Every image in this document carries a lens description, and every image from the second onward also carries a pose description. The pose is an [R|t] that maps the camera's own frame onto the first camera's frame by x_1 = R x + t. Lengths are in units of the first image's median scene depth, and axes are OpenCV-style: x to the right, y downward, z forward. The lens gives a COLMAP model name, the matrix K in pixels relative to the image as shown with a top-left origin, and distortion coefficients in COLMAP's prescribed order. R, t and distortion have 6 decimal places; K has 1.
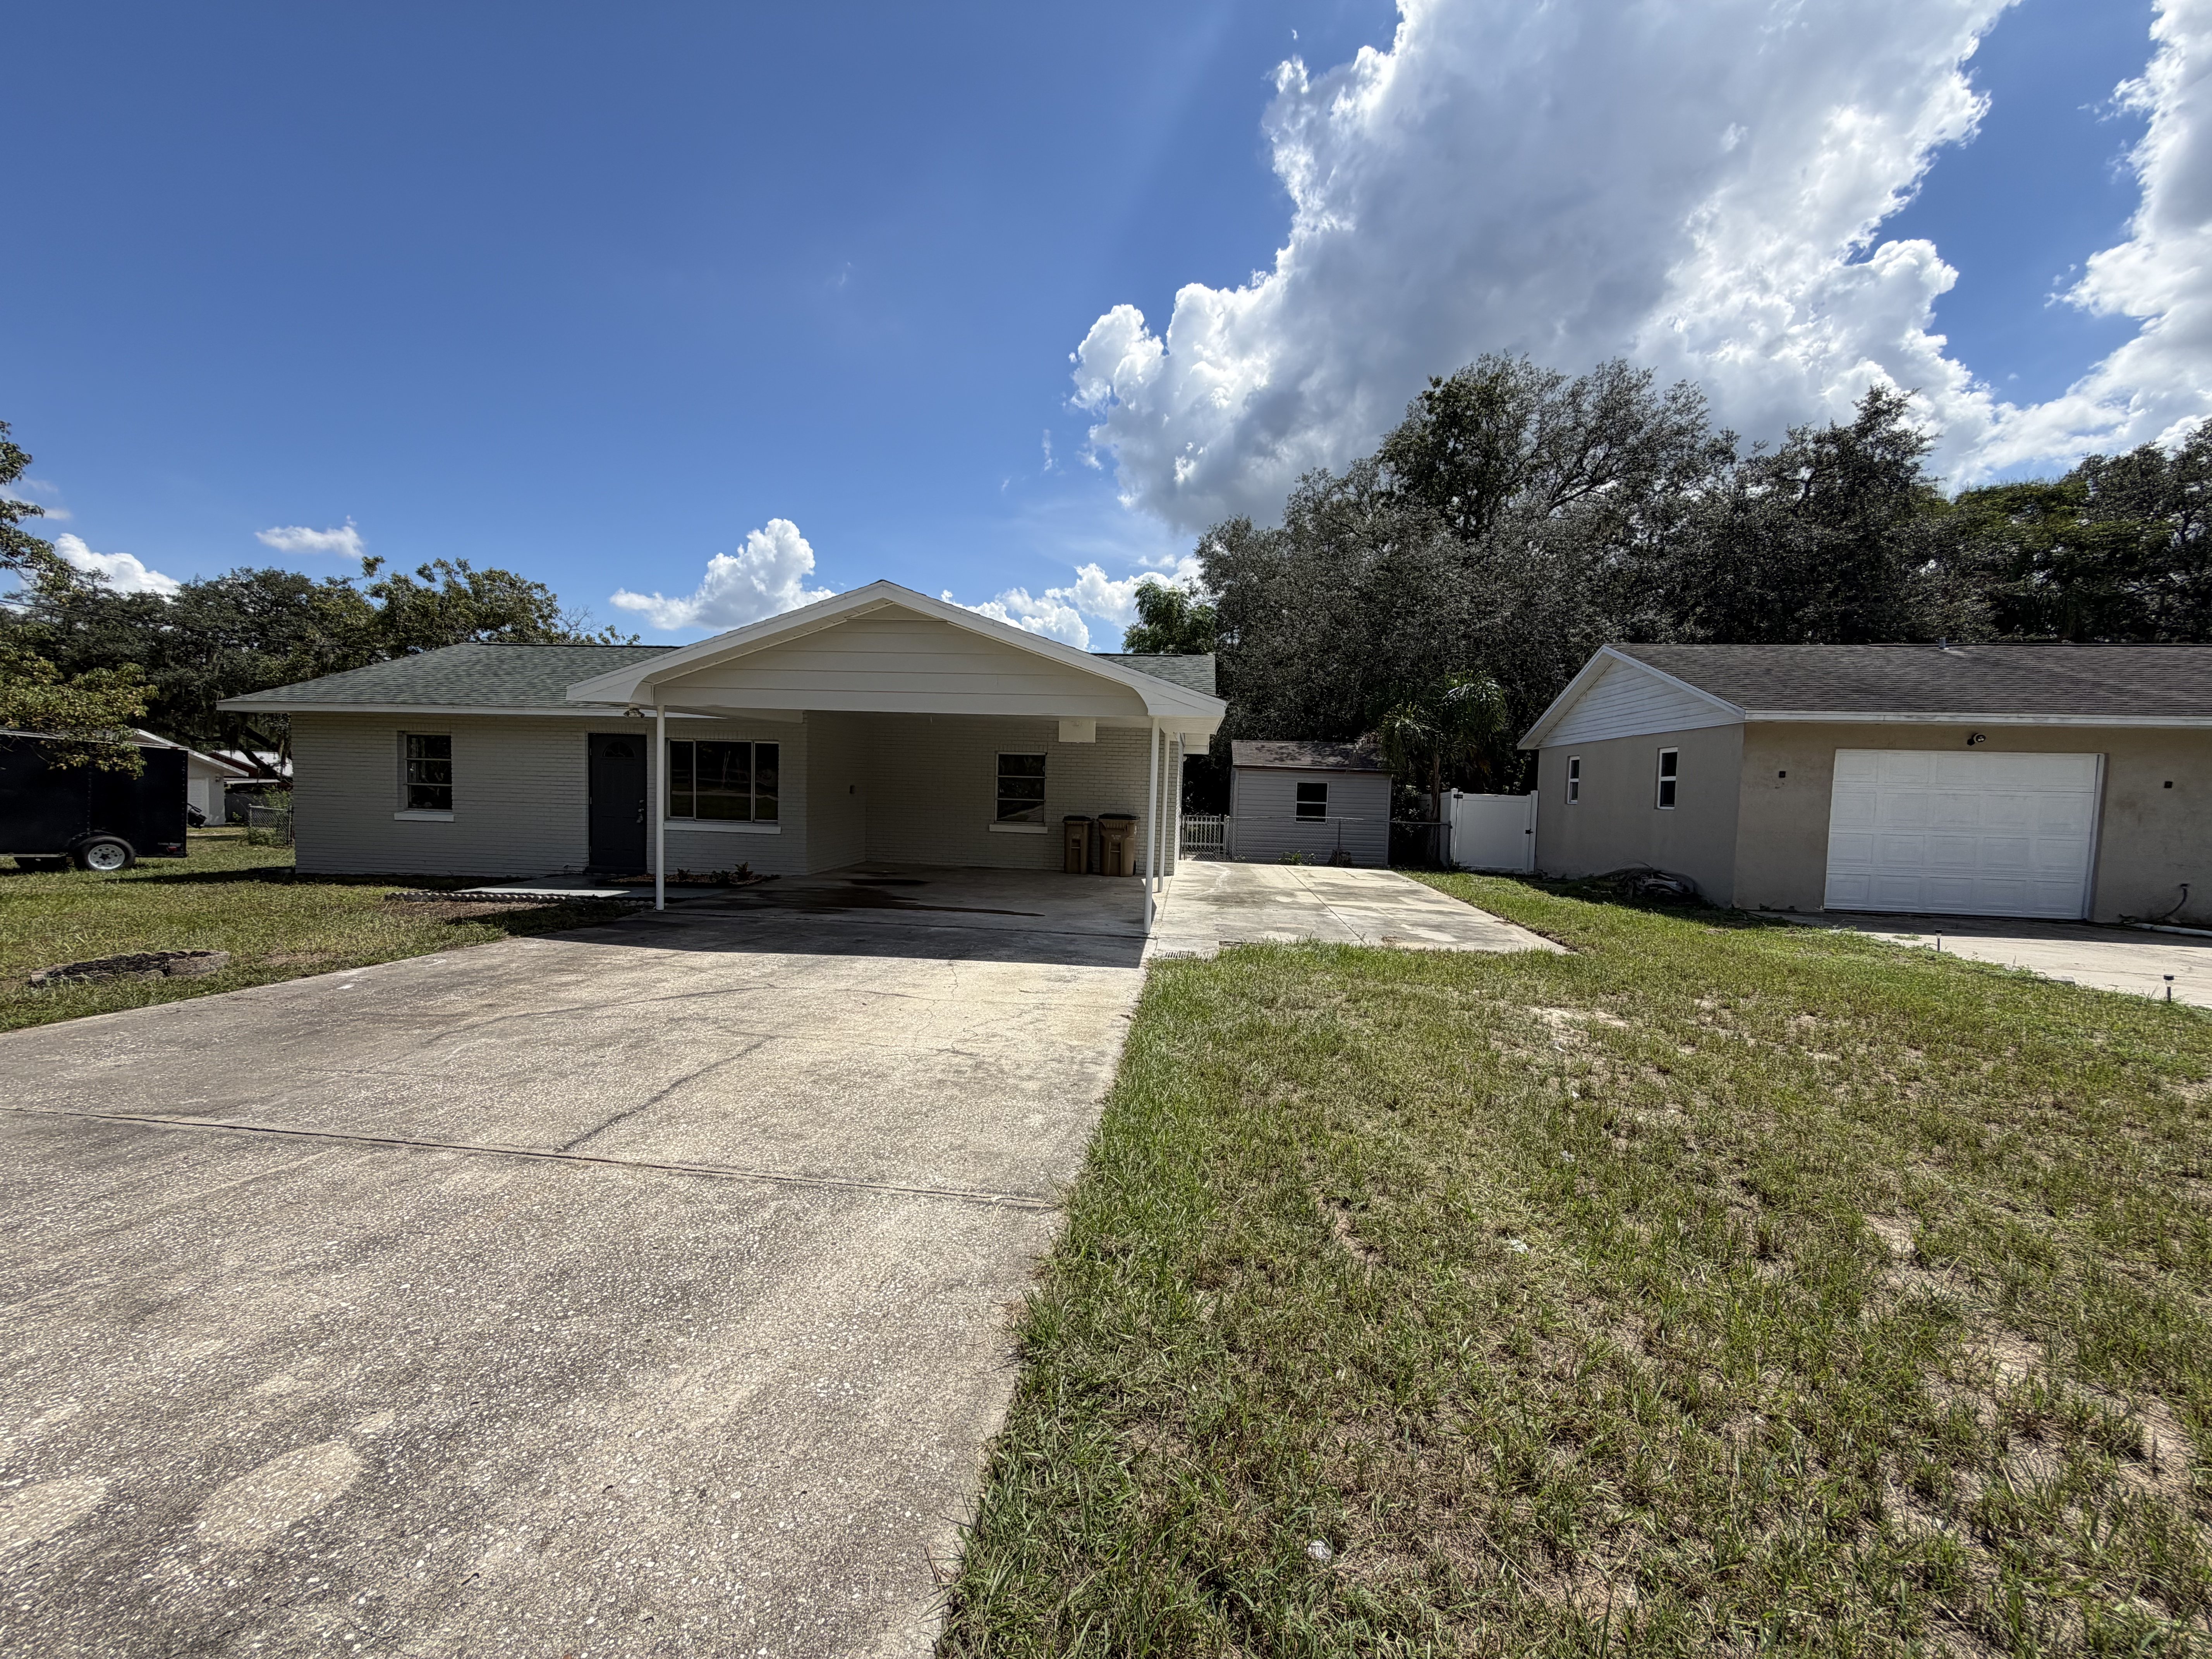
lens RADIAL K [[869.7, 0, 1106.0], [0, 869.7, 829.5], [0, 0, 1]] dist [0.002778, 0.000096]
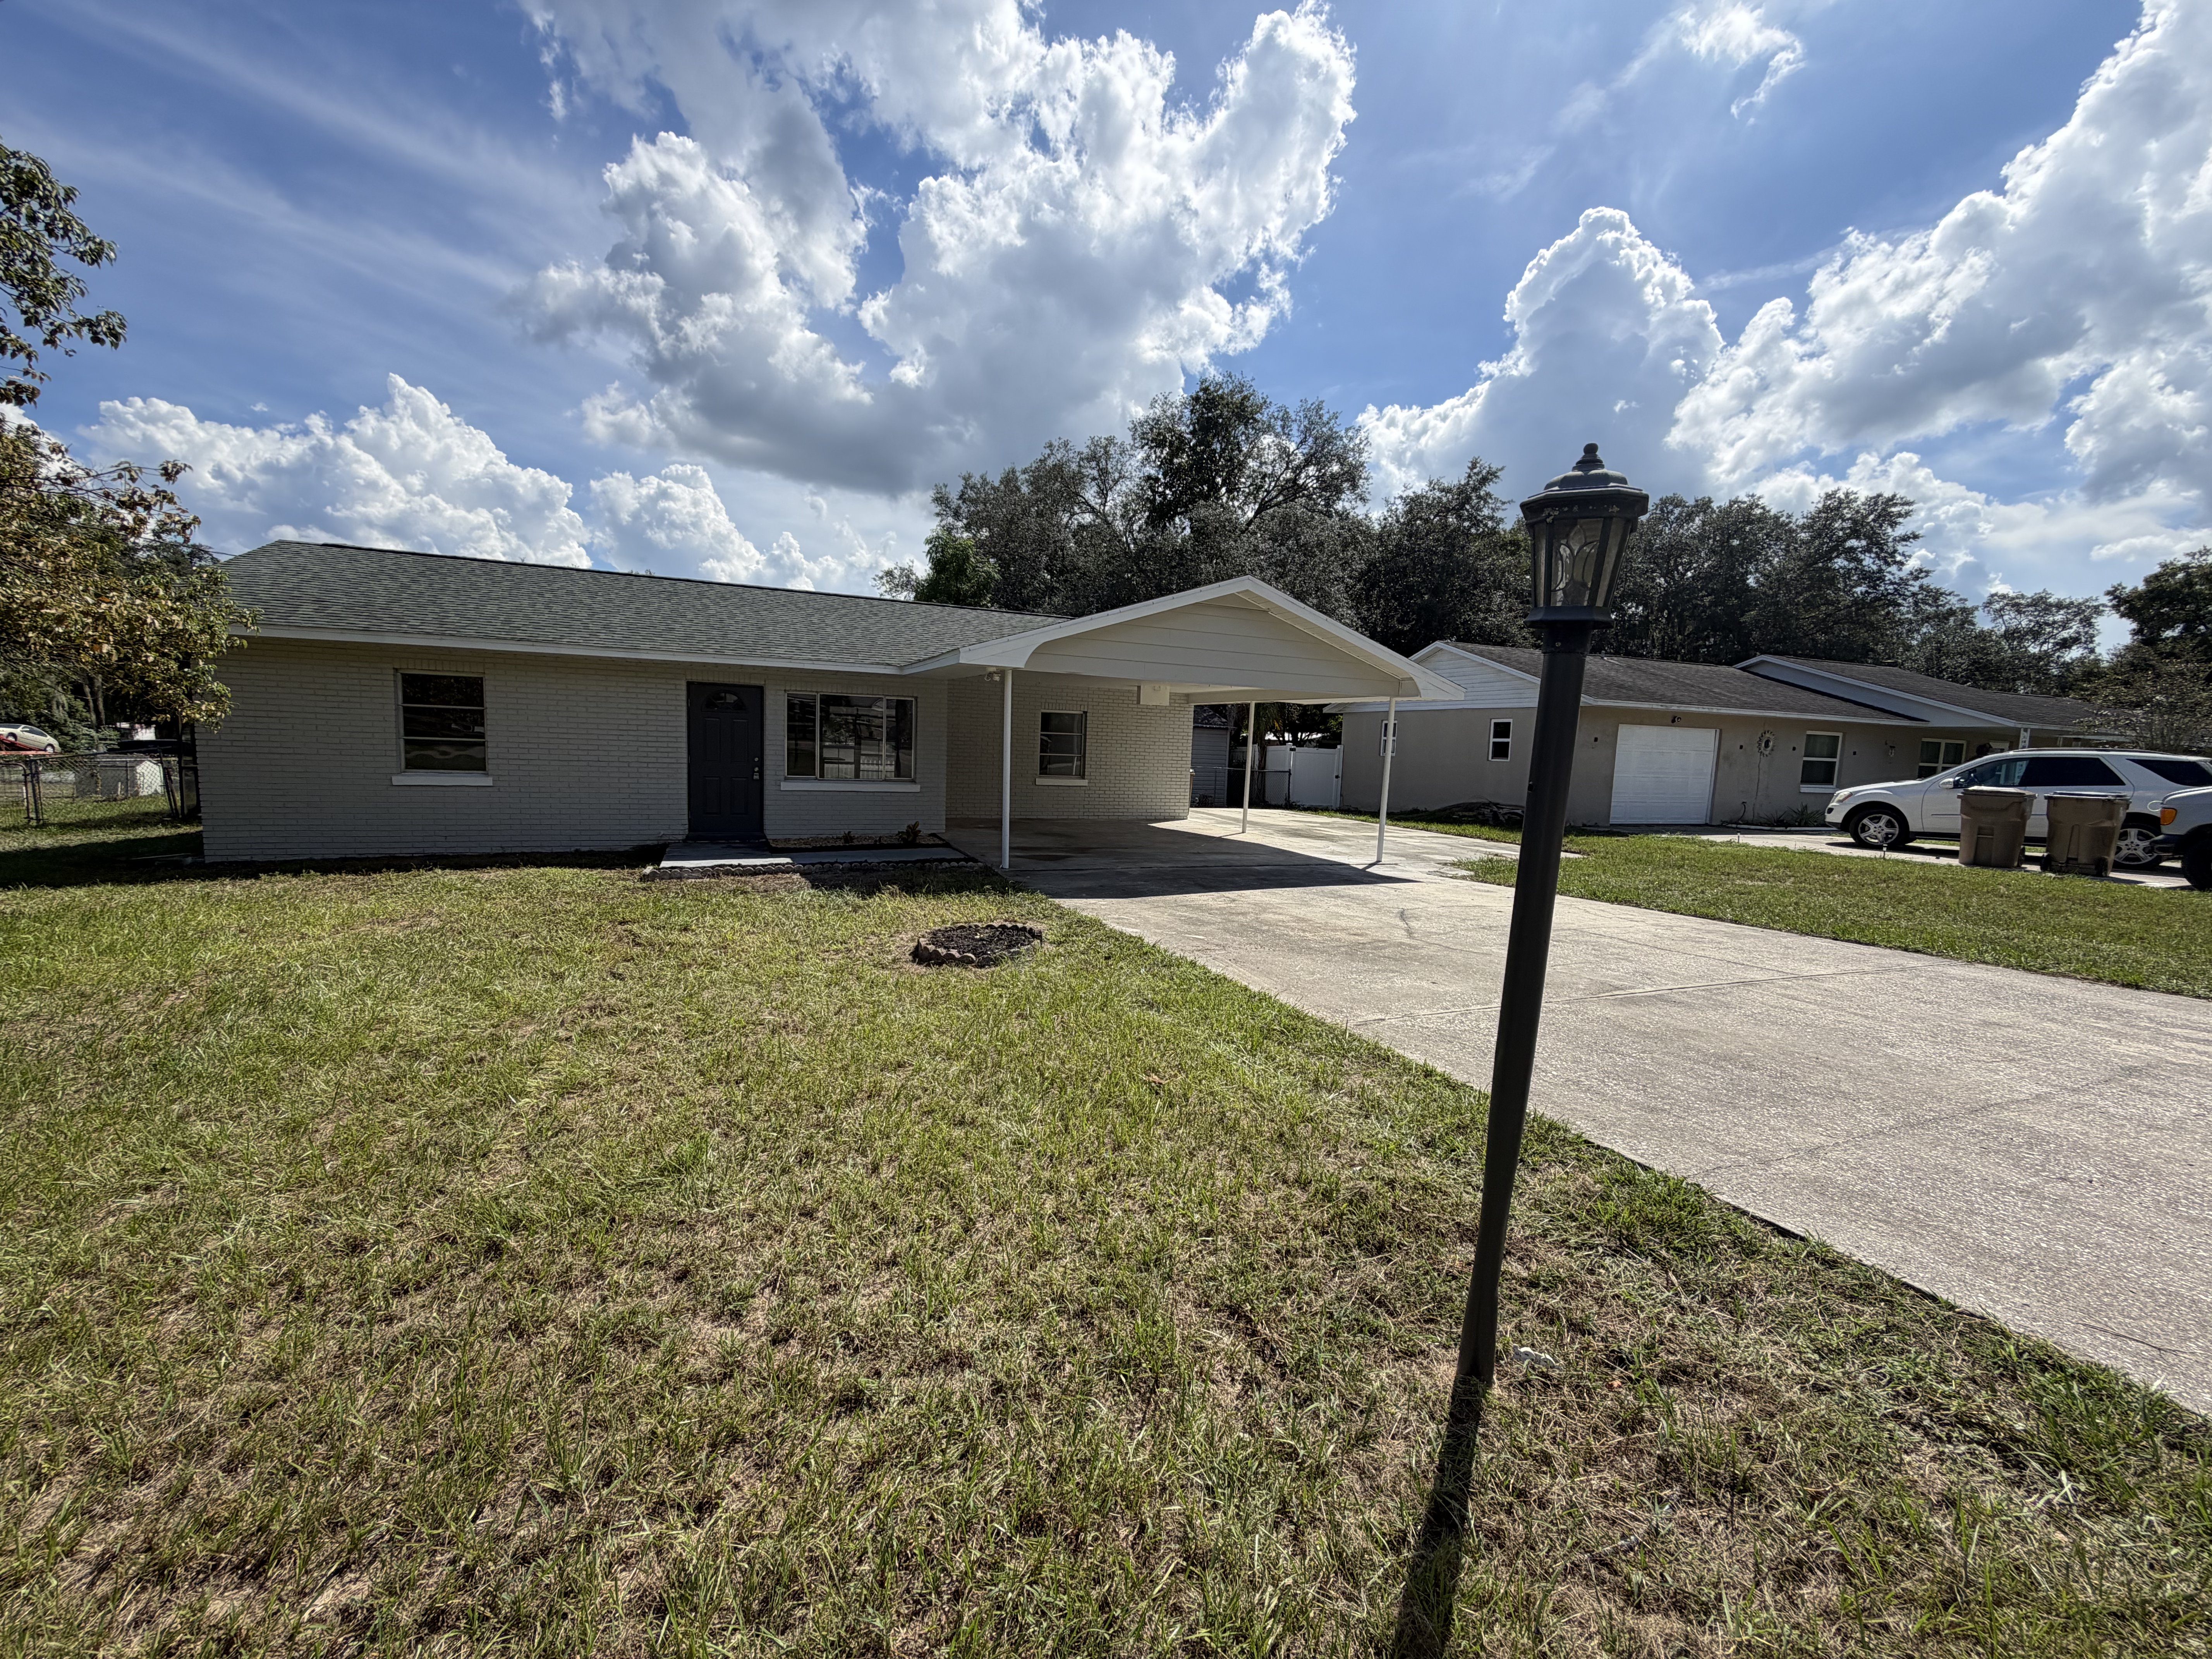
lens RADIAL K [[869.7, 0, 1106.0], [0, 869.7, 829.5], [0, 0, 1]] dist [0.002778, 0.000096]
pose [[0.878090, -0.043427, 0.476521, -0.619896], [0.013064, 0.997678, 0.066849, -0.014566], [-0.478318, -0.052474, 0.876618, 0.030569]]
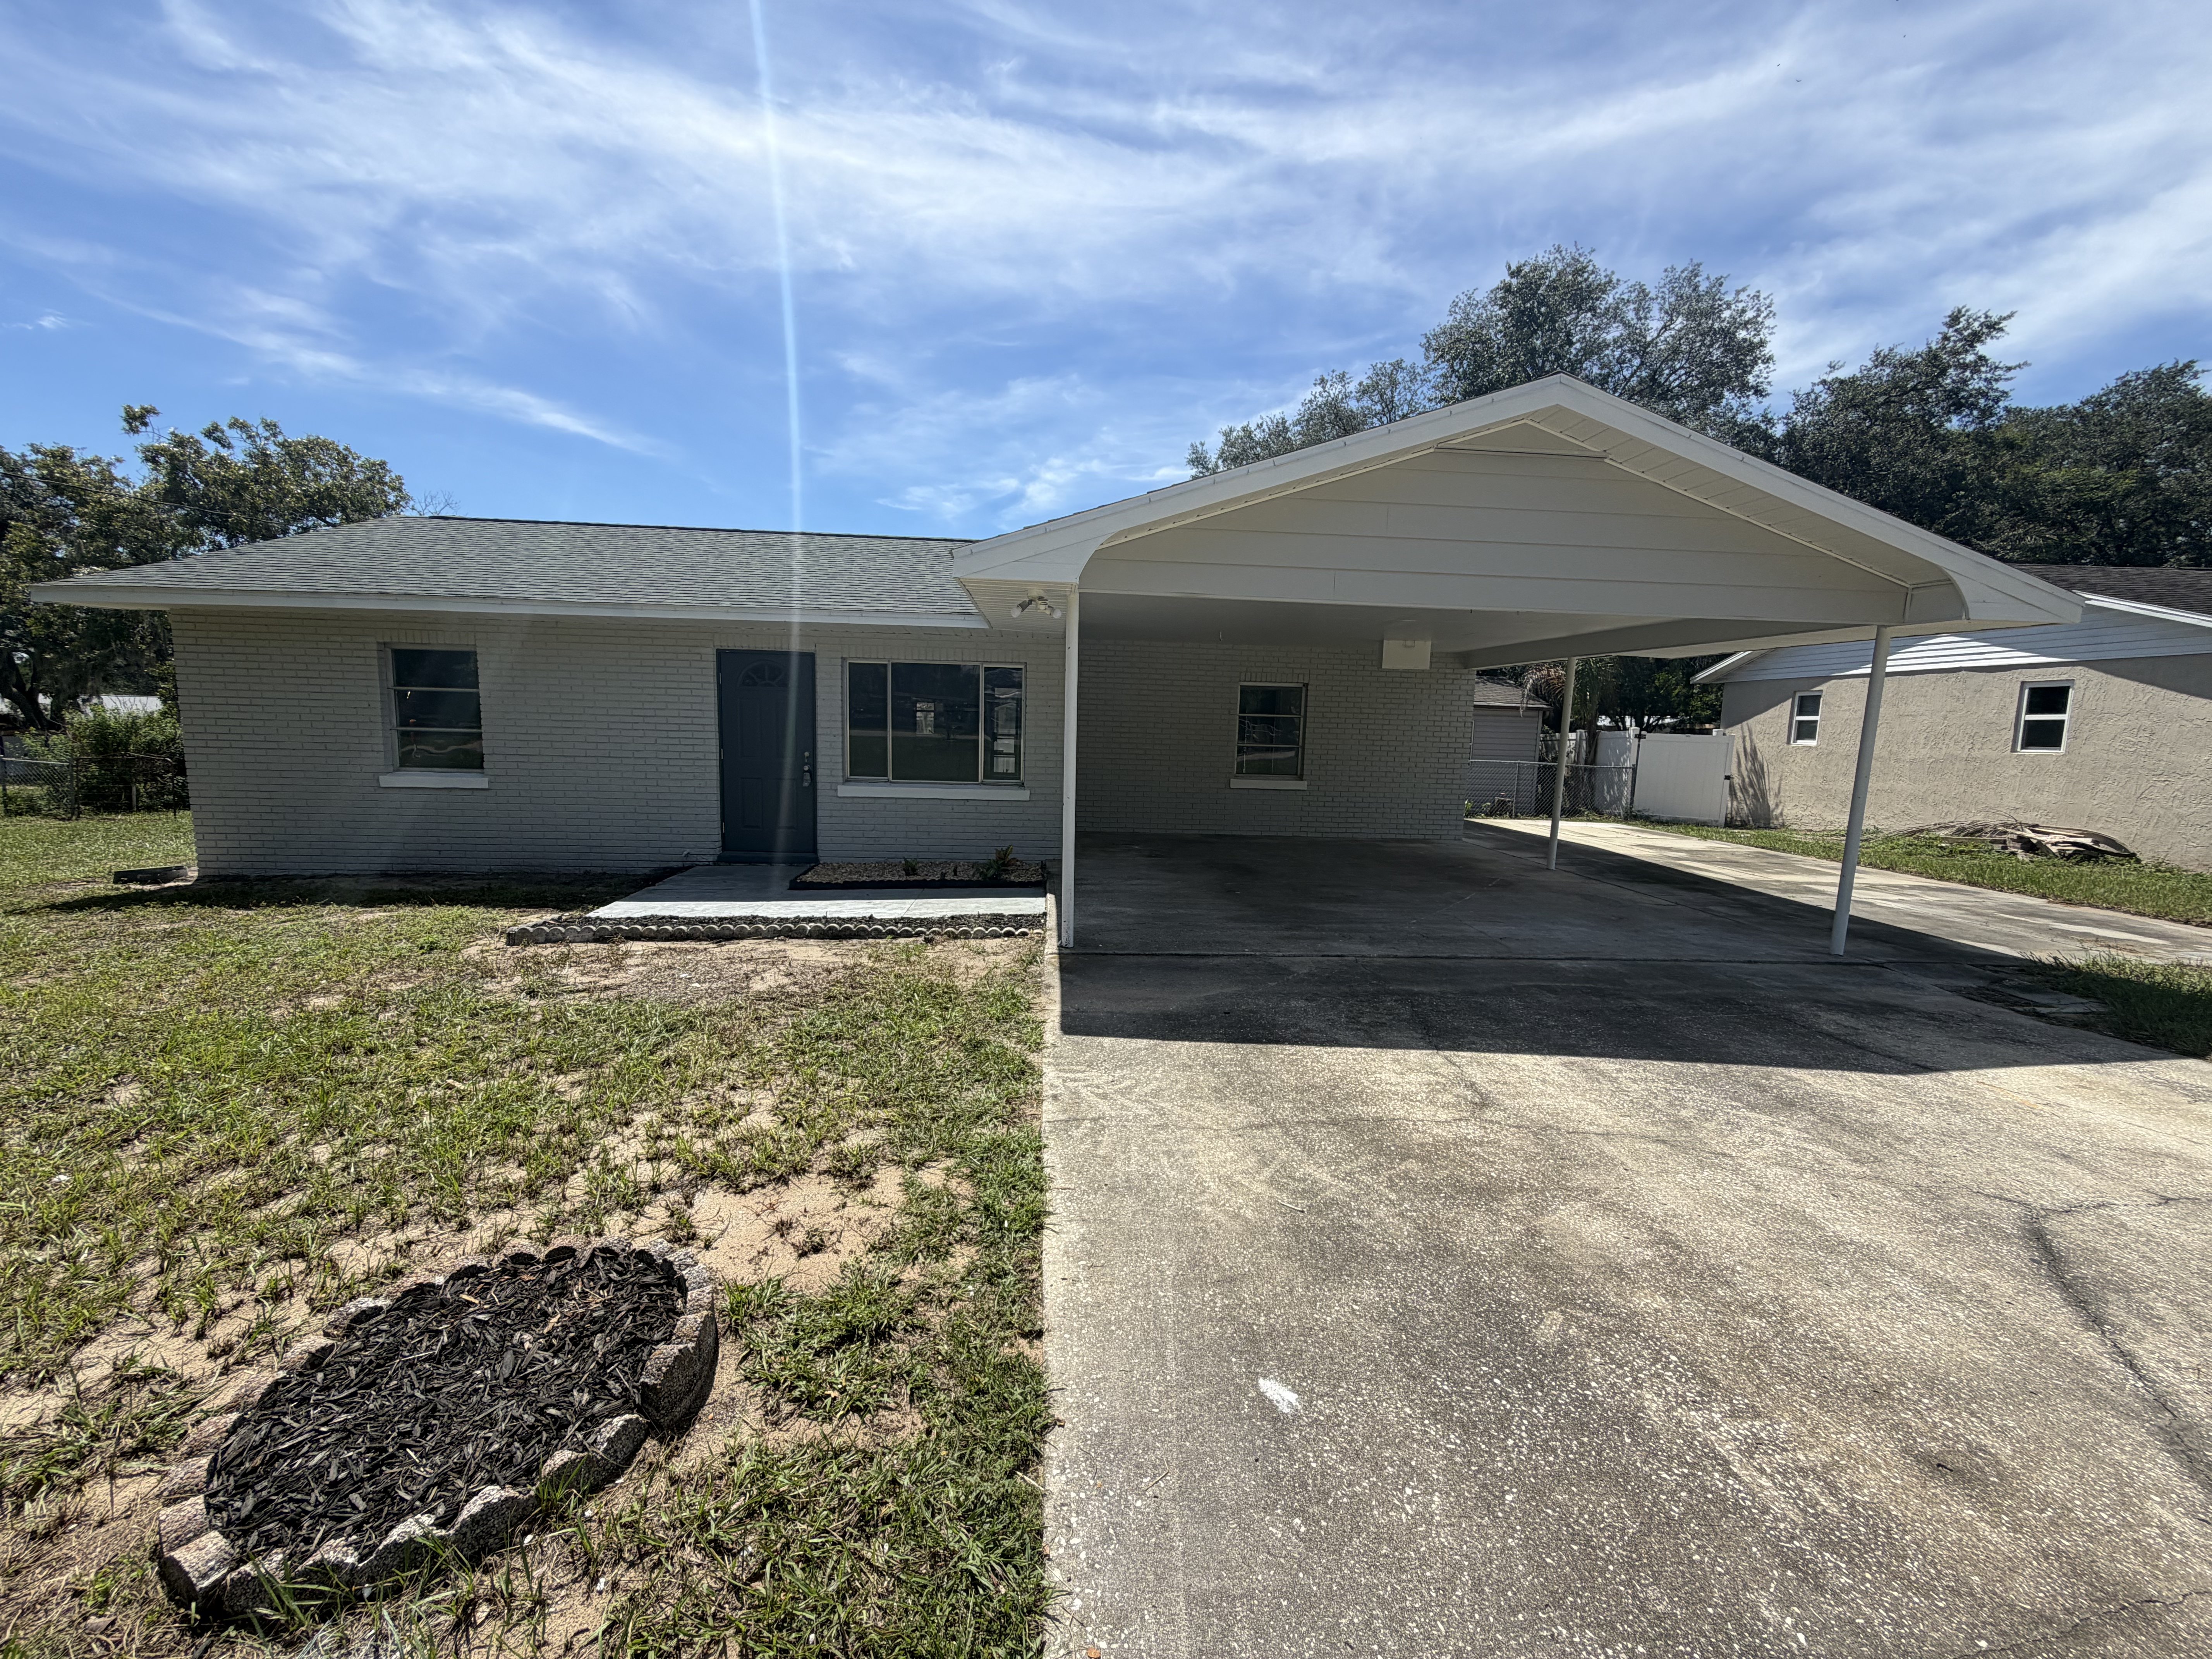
lens RADIAL K [[869.7, 0, 1106.0], [0, 869.7, 829.5], [0, 0, 1]] dist [0.002778, 0.000096]
pose [[0.986092, -0.021448, 0.164808, -0.400947], [0.009255, 0.997186, 0.074393, -0.021460], [-0.165940, -0.071833, 0.983516, 0.294285]]
